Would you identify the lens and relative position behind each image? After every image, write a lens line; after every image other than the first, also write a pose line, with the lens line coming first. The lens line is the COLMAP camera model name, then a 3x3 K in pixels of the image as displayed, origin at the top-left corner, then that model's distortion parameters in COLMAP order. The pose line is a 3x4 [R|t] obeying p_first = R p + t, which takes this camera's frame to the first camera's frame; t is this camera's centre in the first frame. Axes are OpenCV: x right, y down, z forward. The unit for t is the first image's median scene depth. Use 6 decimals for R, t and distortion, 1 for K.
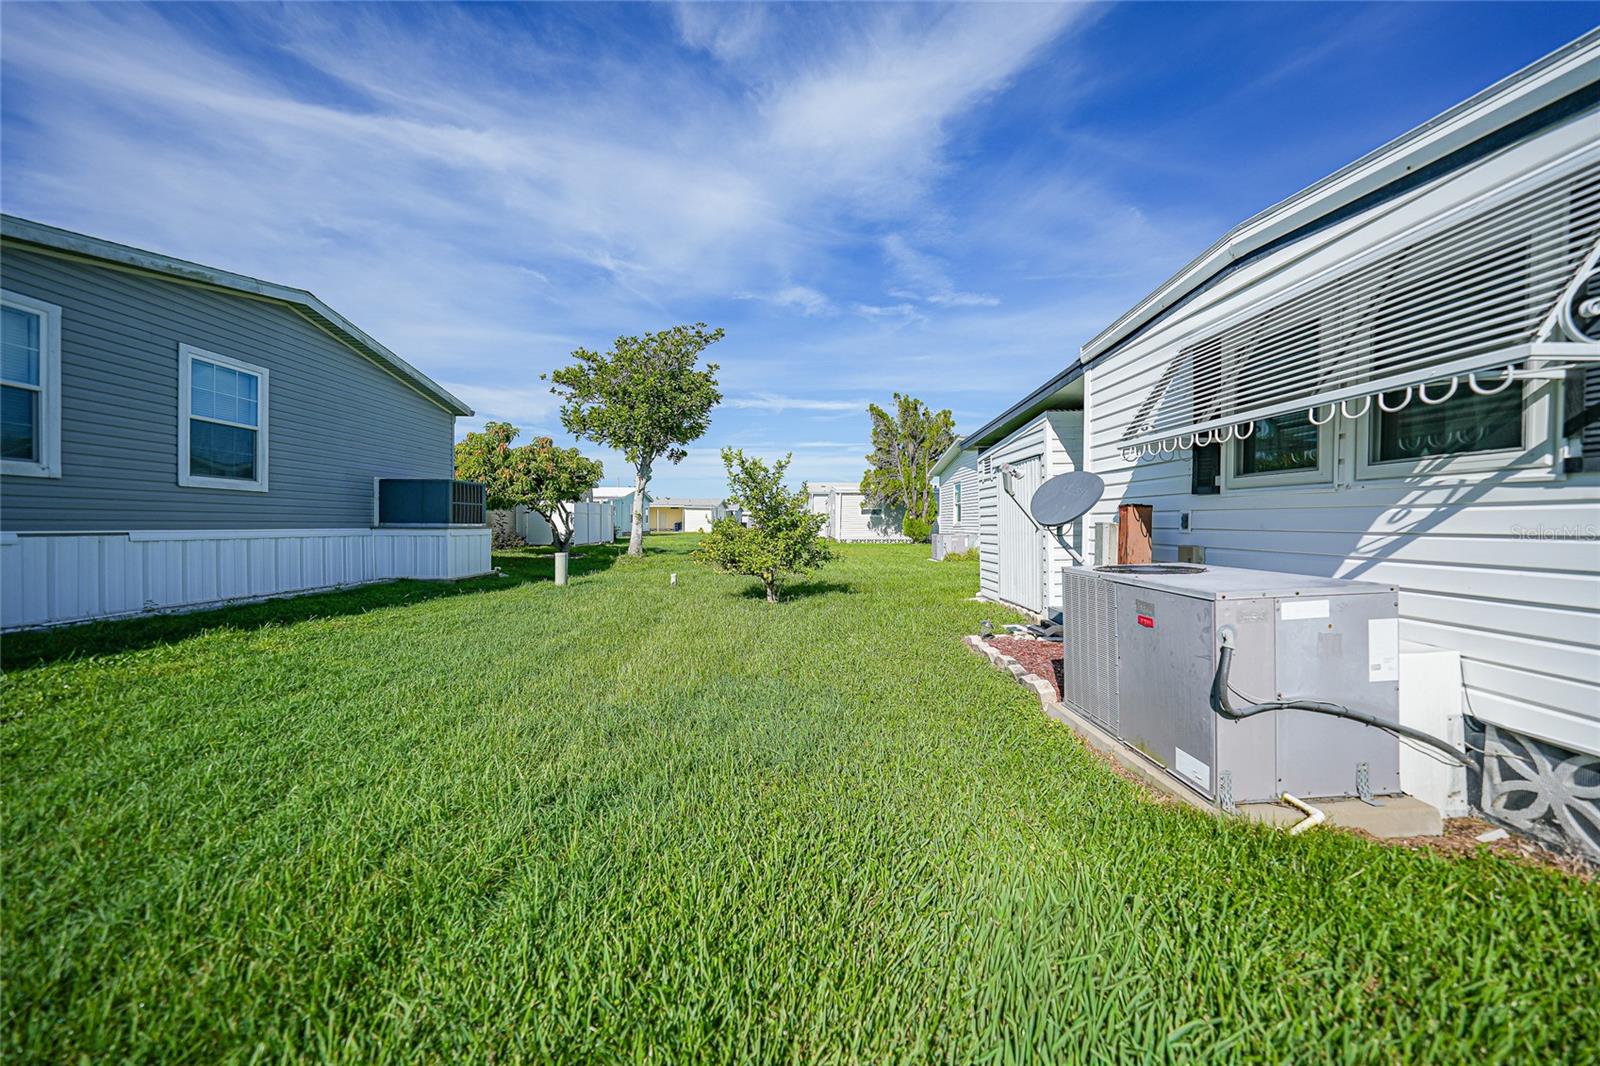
lens RADIAL K [[559.7, 0, 803.0], [0, 559.7, 528.0], [0, 0, 1]] dist [-0.023454, 0.006458]
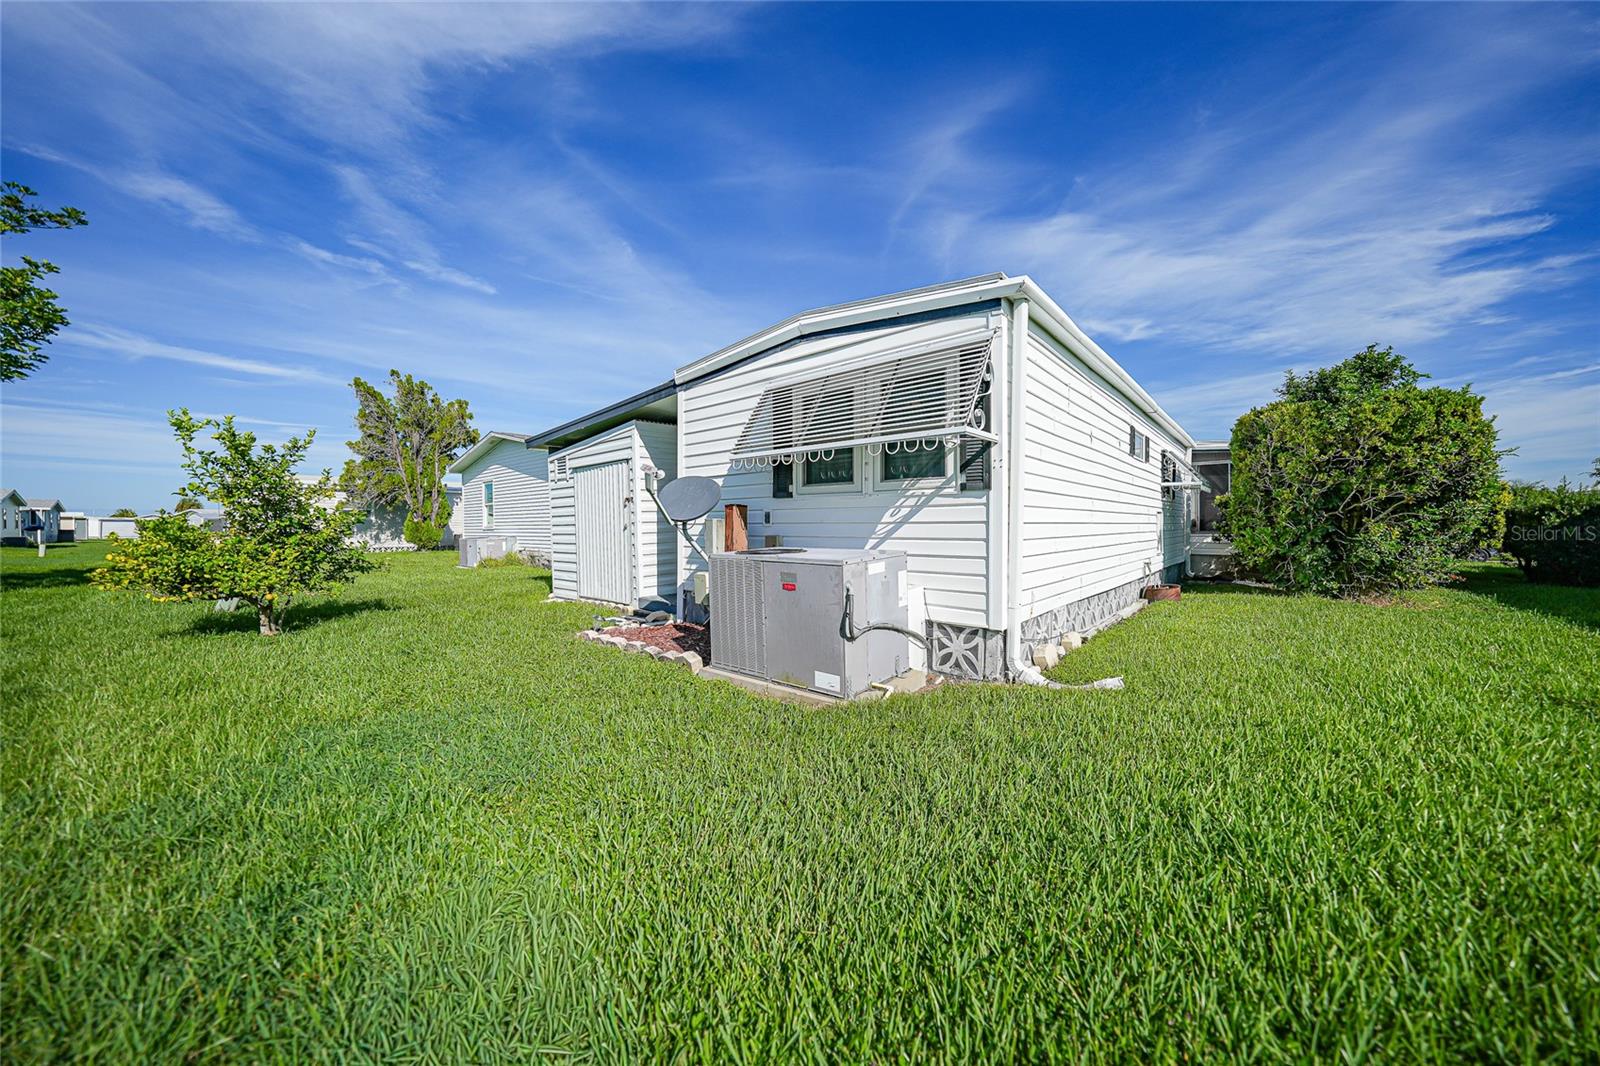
lens RADIAL K [[559.7, 0, 803.0], [0, 559.7, 528.0], [0, 0, 1]] dist [-0.023454, 0.006458]
pose [[0.663455, -0.007760, 0.748176, -0.204280], [0.014395, 0.999894, -0.002394, 0.013059], [-0.748078, 0.012358, 0.663496, 0.025496]]
